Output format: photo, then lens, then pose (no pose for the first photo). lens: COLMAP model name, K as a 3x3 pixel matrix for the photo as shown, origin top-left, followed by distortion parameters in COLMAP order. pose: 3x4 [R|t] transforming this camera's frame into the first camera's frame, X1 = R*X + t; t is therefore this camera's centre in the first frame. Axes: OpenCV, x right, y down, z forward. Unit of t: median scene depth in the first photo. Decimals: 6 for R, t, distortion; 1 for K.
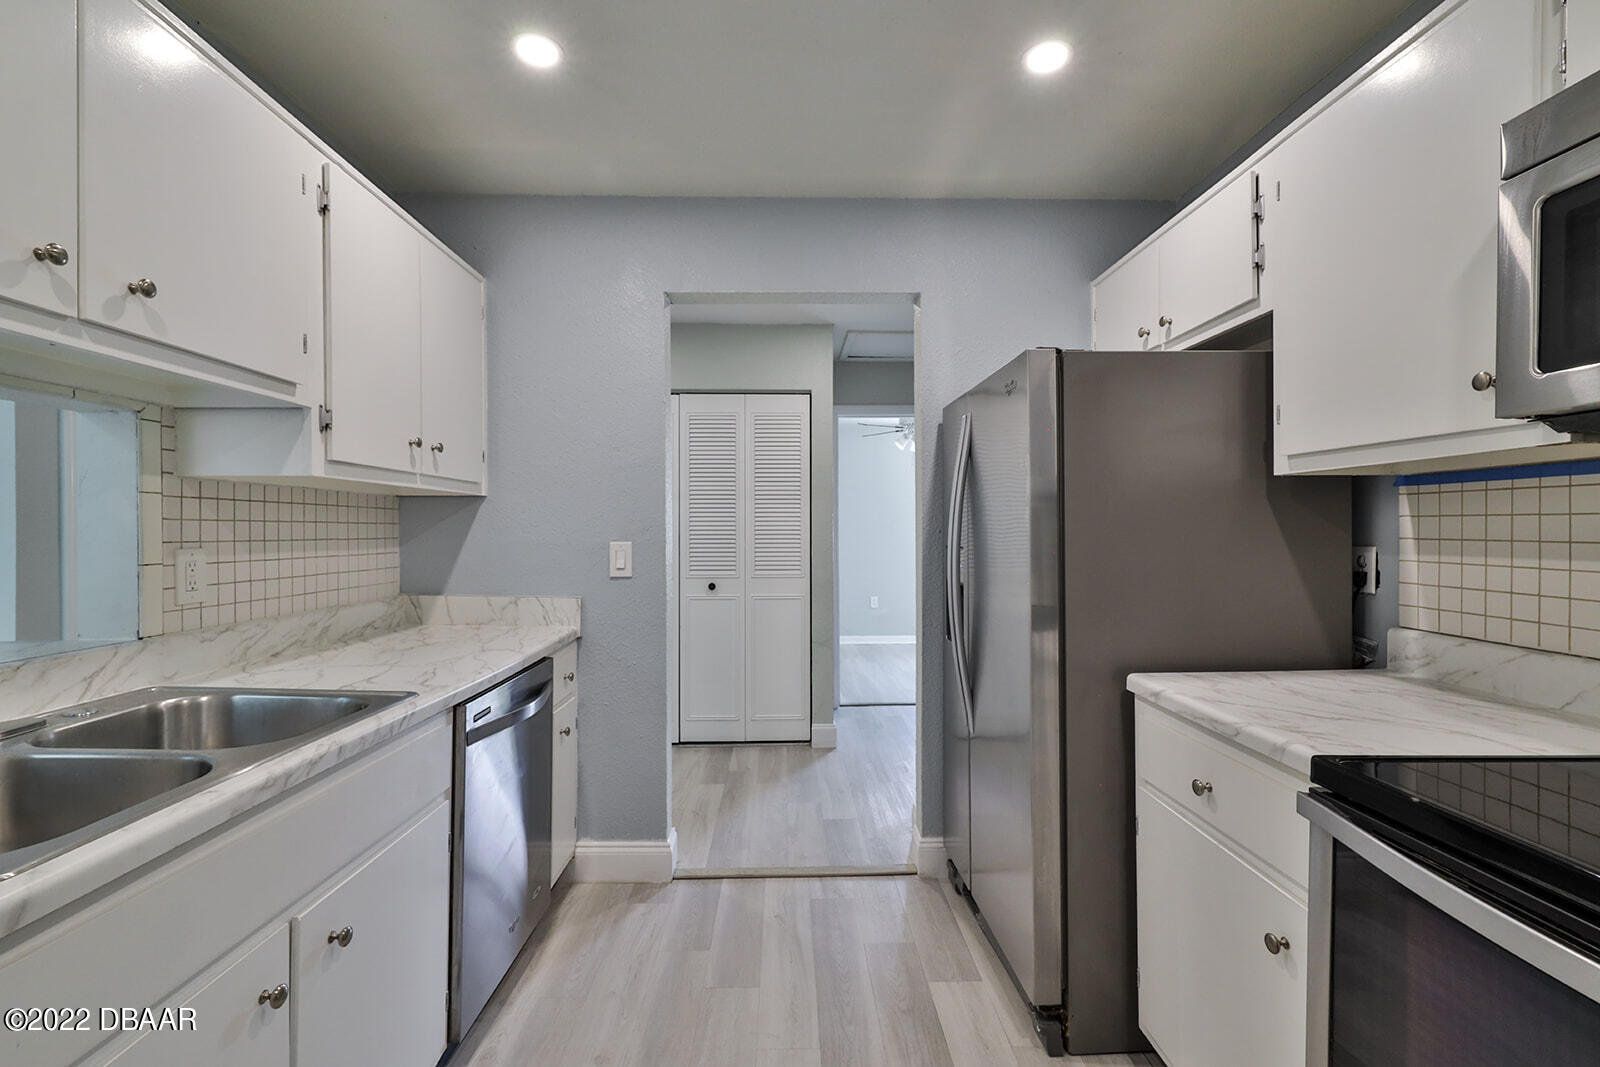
lens RADIAL K [[713.3, 0, 775.6], [0, 713.3, 527.9], [0, 0, 1]] dist [-0.001438, -0.000583]
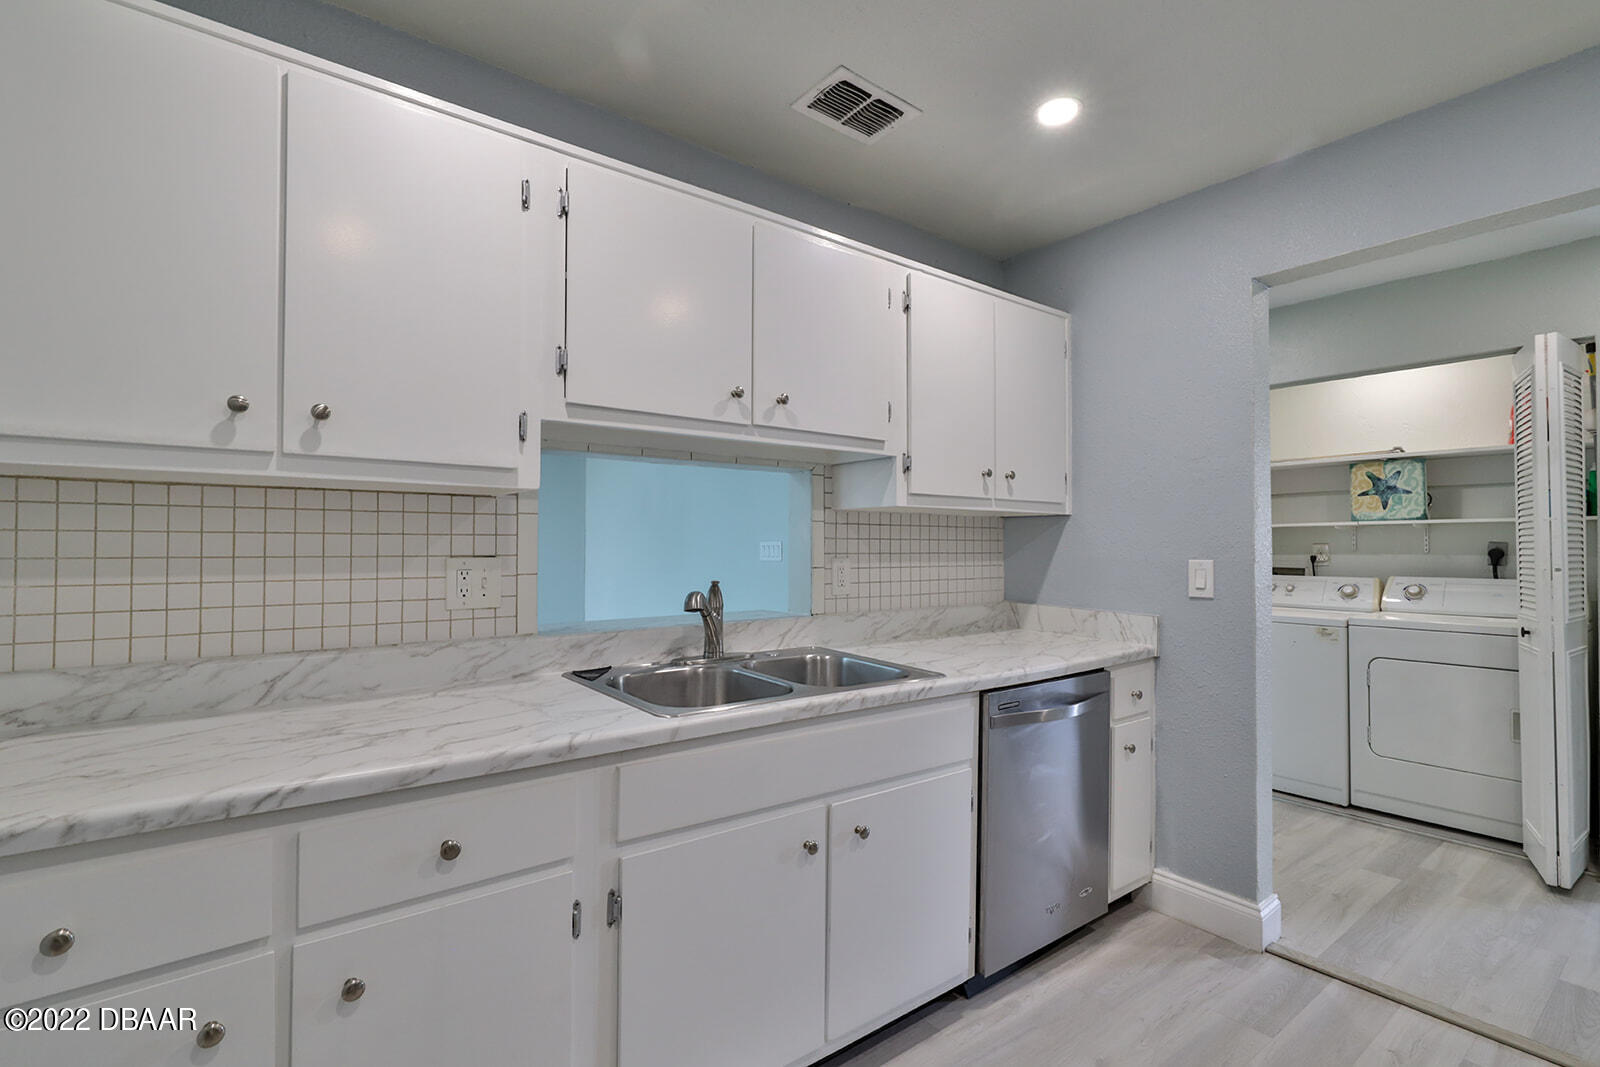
lens RADIAL K [[713.3, 0, 775.6], [0, 713.3, 527.9], [0, 0, 1]] dist [-0.001438, -0.000583]
pose [[0.594961, -0.015849, -0.803598, 0.239262], [-0.001416, 0.999783, -0.020766, -0.002179], [0.803753, 0.013493, 0.594810, 0.001723]]
